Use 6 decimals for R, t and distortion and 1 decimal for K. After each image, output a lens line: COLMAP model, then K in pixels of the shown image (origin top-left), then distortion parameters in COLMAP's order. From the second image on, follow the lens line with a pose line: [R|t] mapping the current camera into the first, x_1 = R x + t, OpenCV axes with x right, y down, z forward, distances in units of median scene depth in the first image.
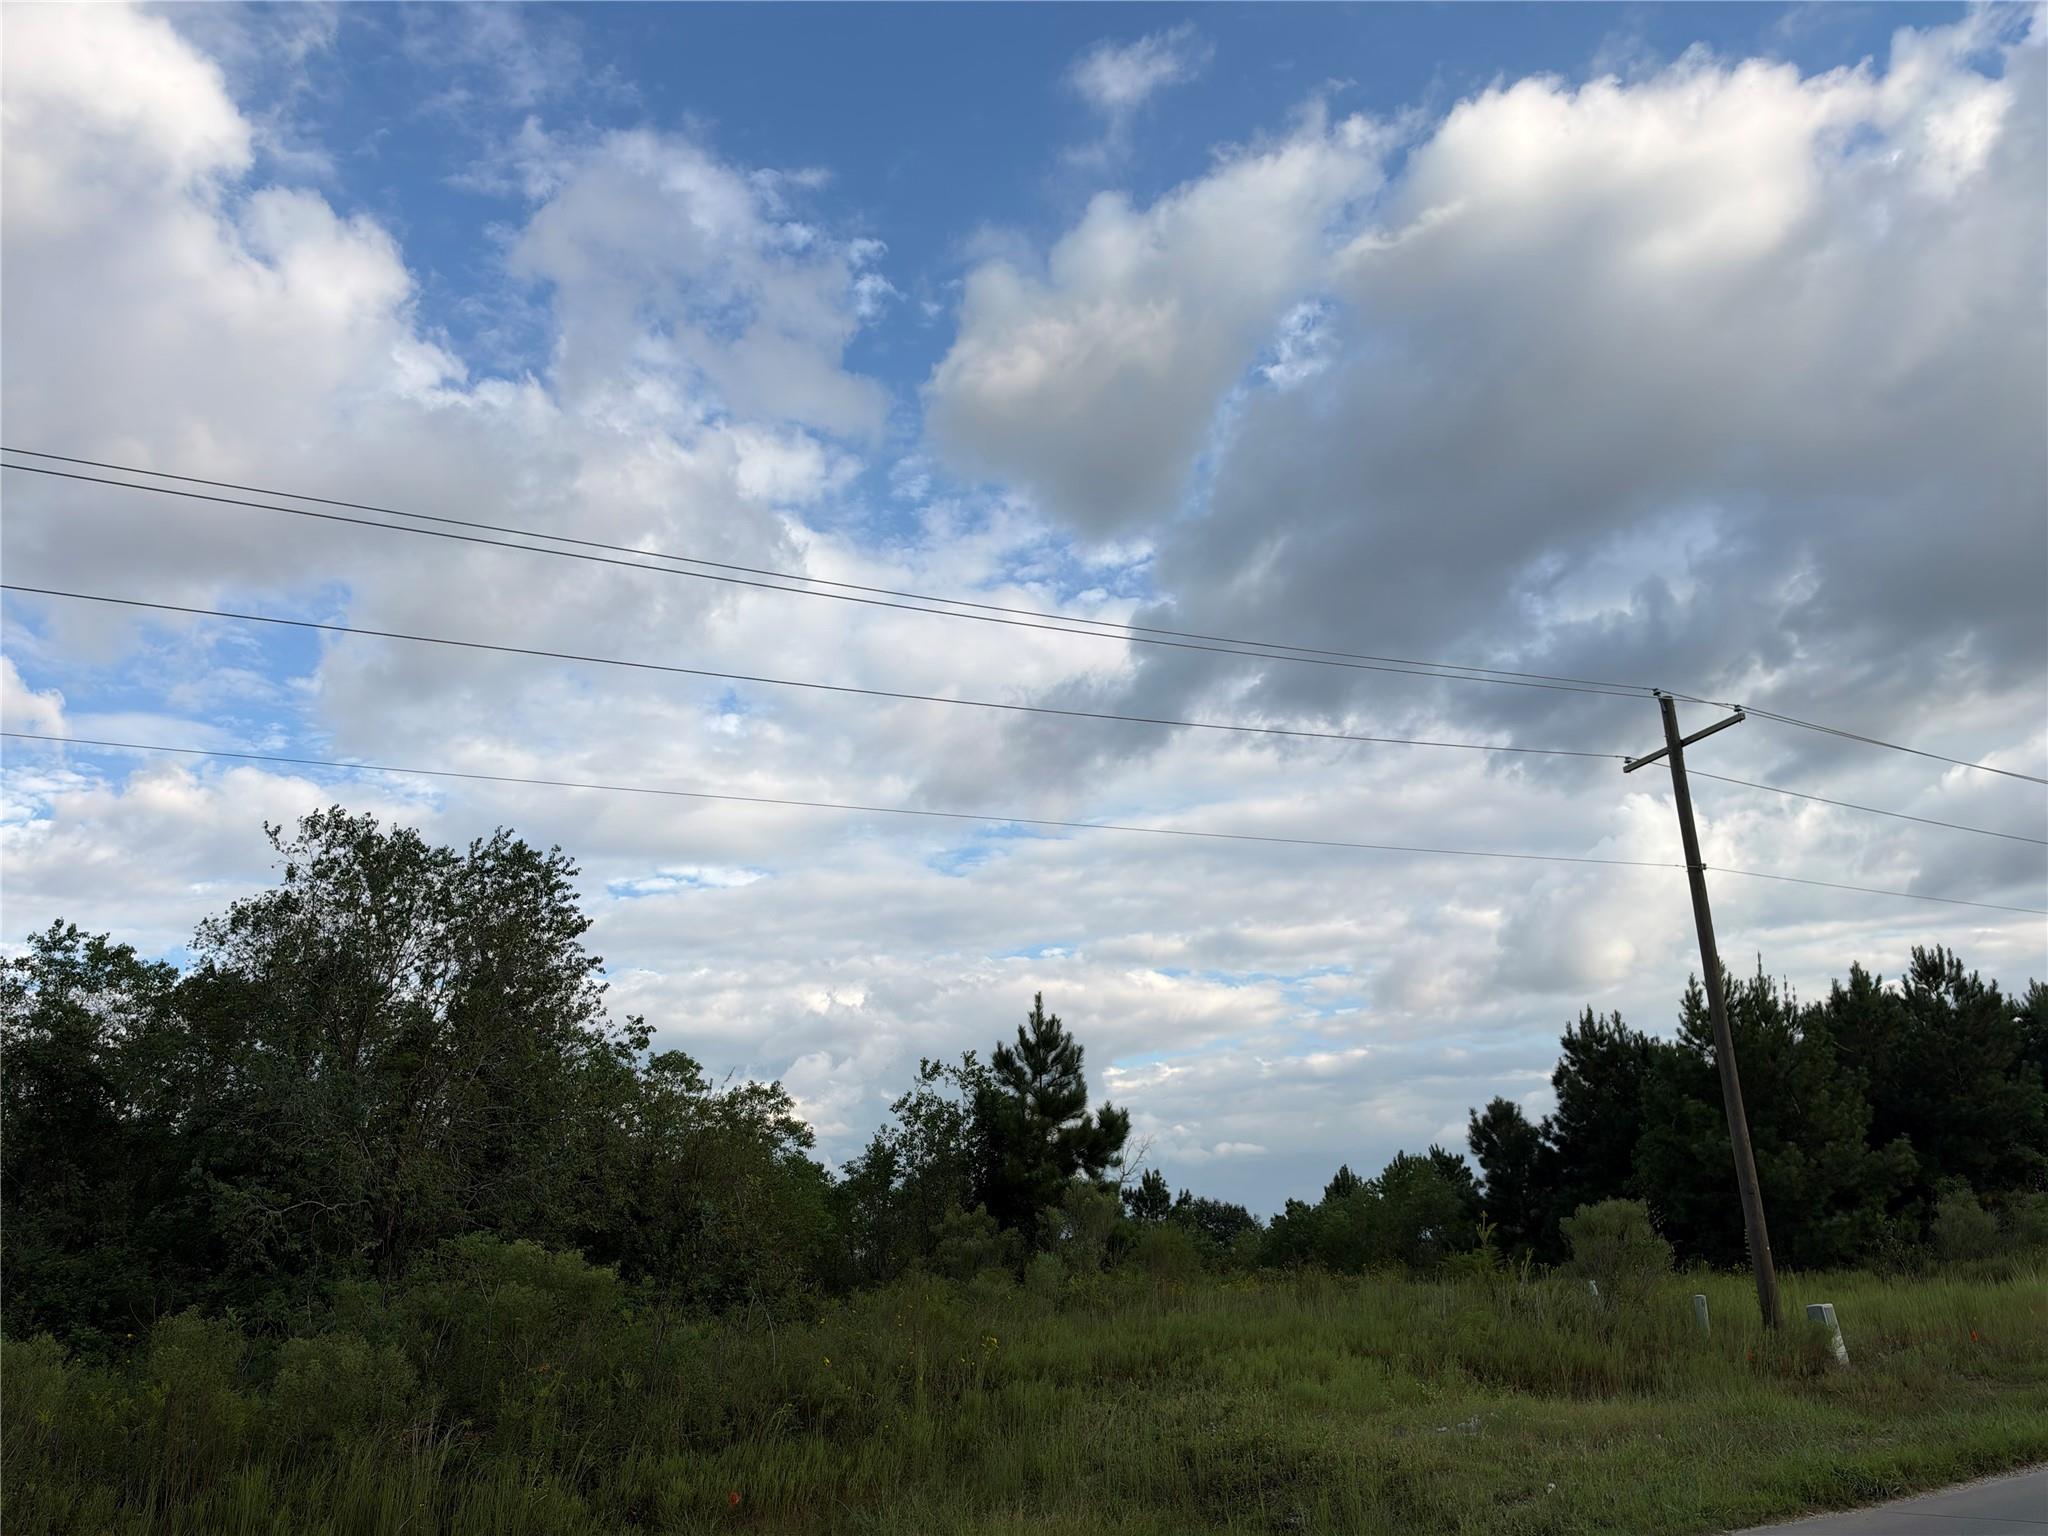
lens RADIAL K [[1492.7, 0, 1024.0], [0, 1492.7, 768.0], [0, 0, 1]] dist [-0.001512, -0.001990]
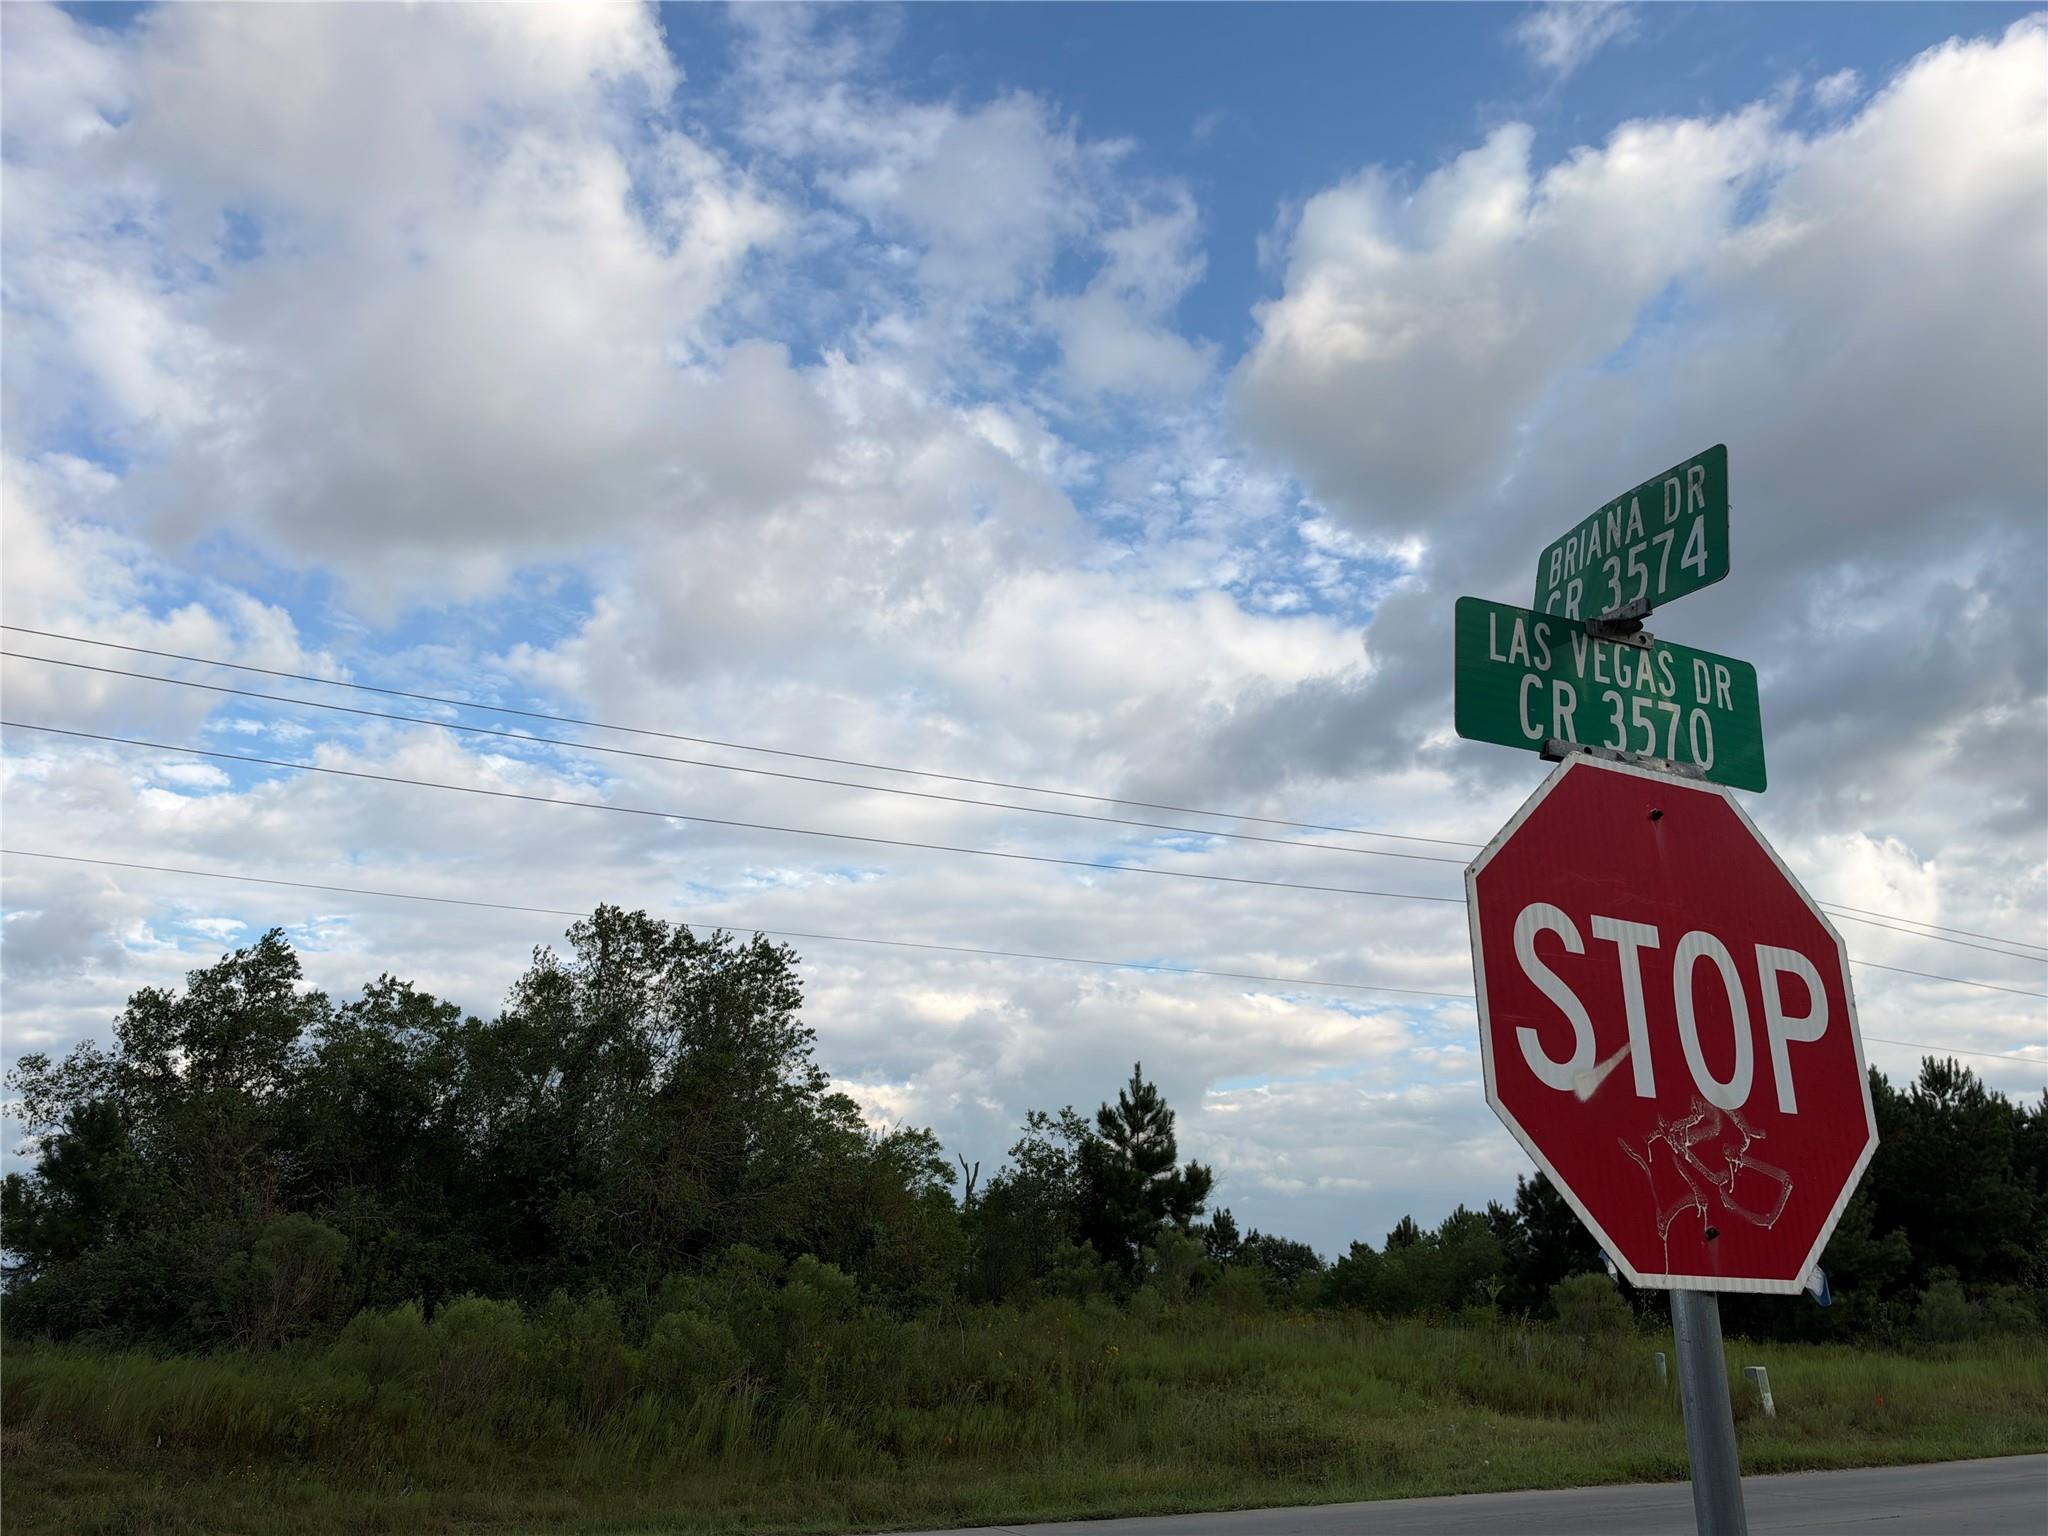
lens RADIAL K [[1472.9, 0, 1014.2], [0, 1472.9, 754.0], [0, 0, 1]] dist [0.000027, -0.005894]
pose [[0.996933, 0.043310, -0.065184, -0.025363], [-0.044900, 0.998724, -0.023127, -0.069876], [0.064099, 0.025983, 0.997605, -0.203534]]
